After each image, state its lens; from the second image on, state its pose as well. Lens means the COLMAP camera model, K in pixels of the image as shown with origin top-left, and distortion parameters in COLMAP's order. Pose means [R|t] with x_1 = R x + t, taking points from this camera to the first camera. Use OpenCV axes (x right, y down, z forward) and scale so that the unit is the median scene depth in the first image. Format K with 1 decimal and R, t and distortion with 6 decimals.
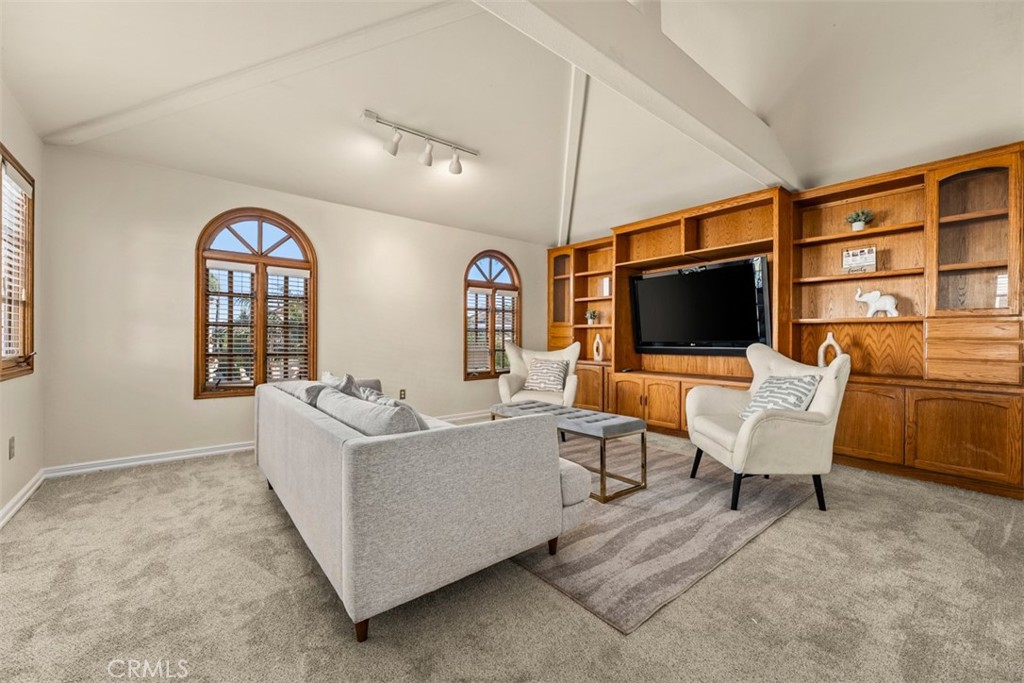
lens RADIAL K [[410.9, 0, 514.5], [0, 410.9, 337.4], [0, 0, 1]] dist [-0.002857, 0.000546]
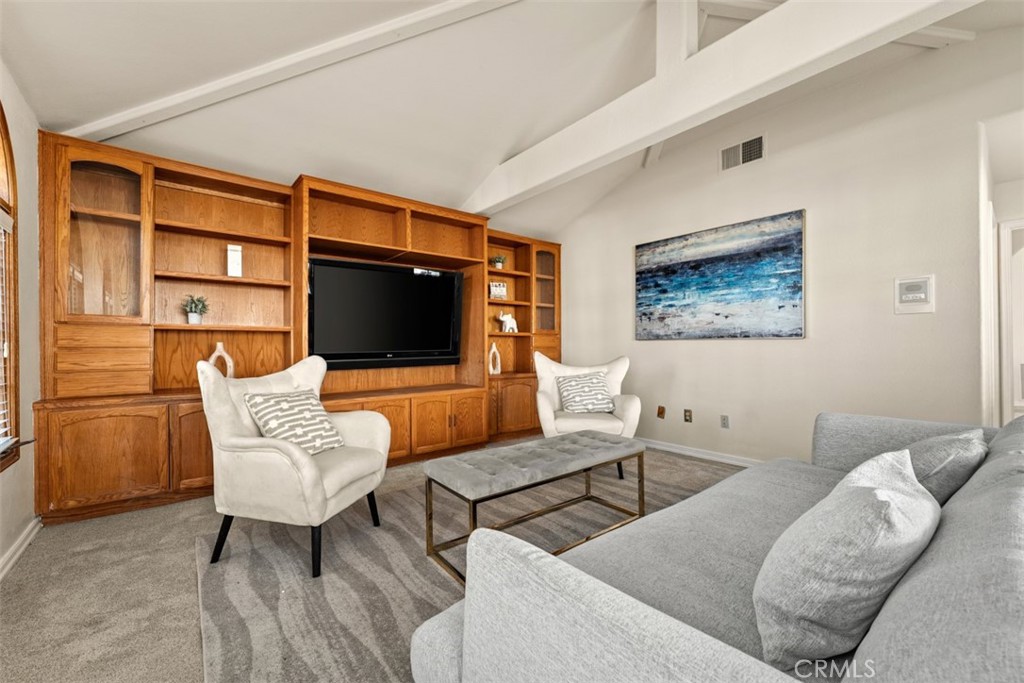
lens RADIAL K [[410.9, 0, 513.5], [0, 410.9, 346.1], [0, 0, 1]] dist [-0.002857, 0.000546]
pose [[0.016823, 0.001102, 0.999858, -0.449107], [0.005905, 0.999982, -0.001201, 0.000514], [-0.999841, 0.005925, 0.016816, 0.774086]]
